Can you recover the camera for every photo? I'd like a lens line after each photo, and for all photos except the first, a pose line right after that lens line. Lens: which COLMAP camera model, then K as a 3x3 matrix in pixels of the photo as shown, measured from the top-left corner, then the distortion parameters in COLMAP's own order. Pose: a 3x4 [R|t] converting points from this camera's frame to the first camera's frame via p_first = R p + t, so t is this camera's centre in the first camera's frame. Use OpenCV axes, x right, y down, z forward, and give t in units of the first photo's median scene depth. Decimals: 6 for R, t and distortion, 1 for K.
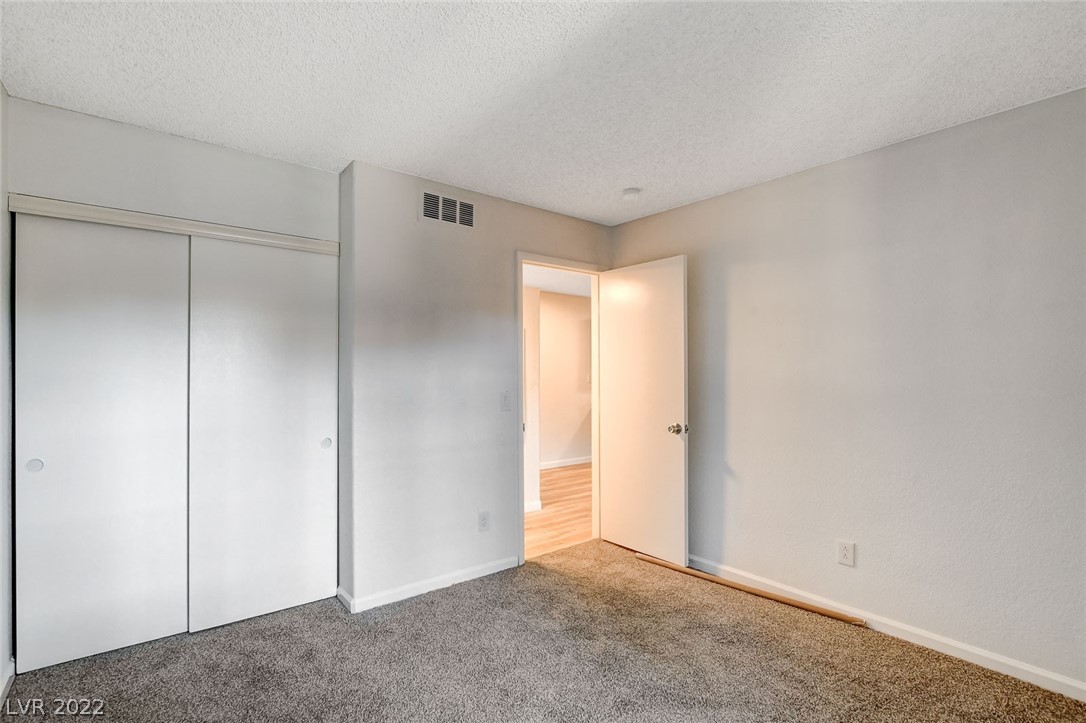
lens RADIAL K [[512.8, 0, 532.9], [0, 512.8, 365.3], [0, 0, 1]] dist [-0.013637, 0.002334]
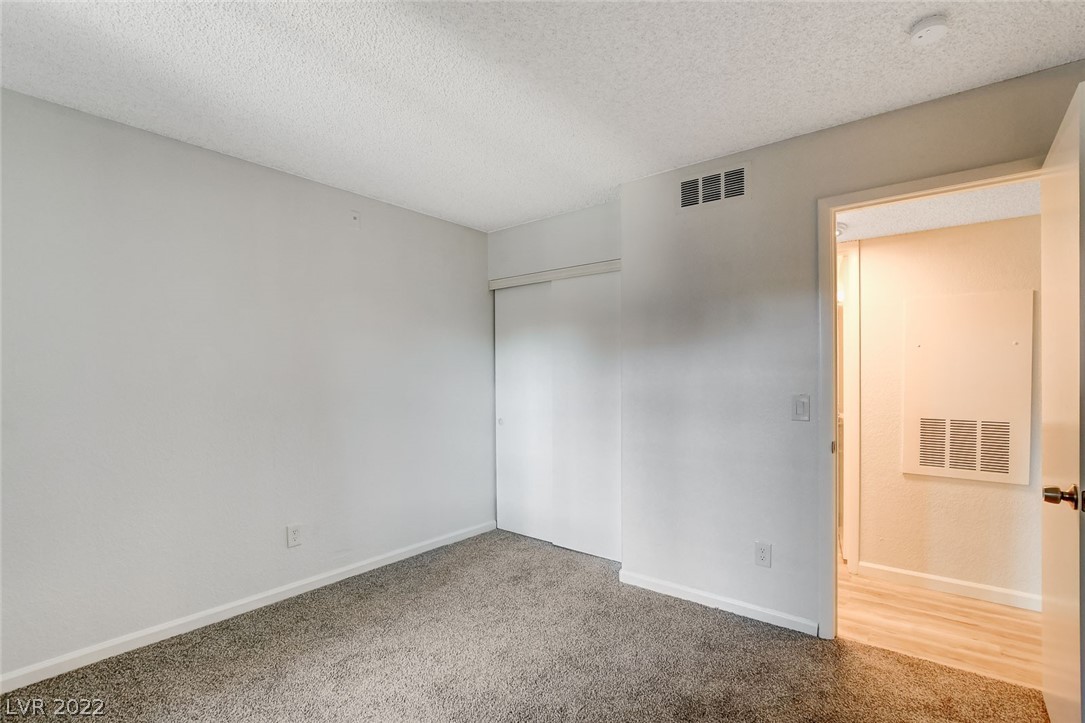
lens RADIAL K [[512.3, 0, 538.9], [0, 512.3, 372.3], [0, 0, 1]] dist [-0.013637, 0.002334]
pose [[0.221081, -0.001131, -0.975255, 0.631115], [0.022549, 0.999738, 0.003953, 0.006346], [0.974995, -0.022865, 0.221048, 0.500928]]
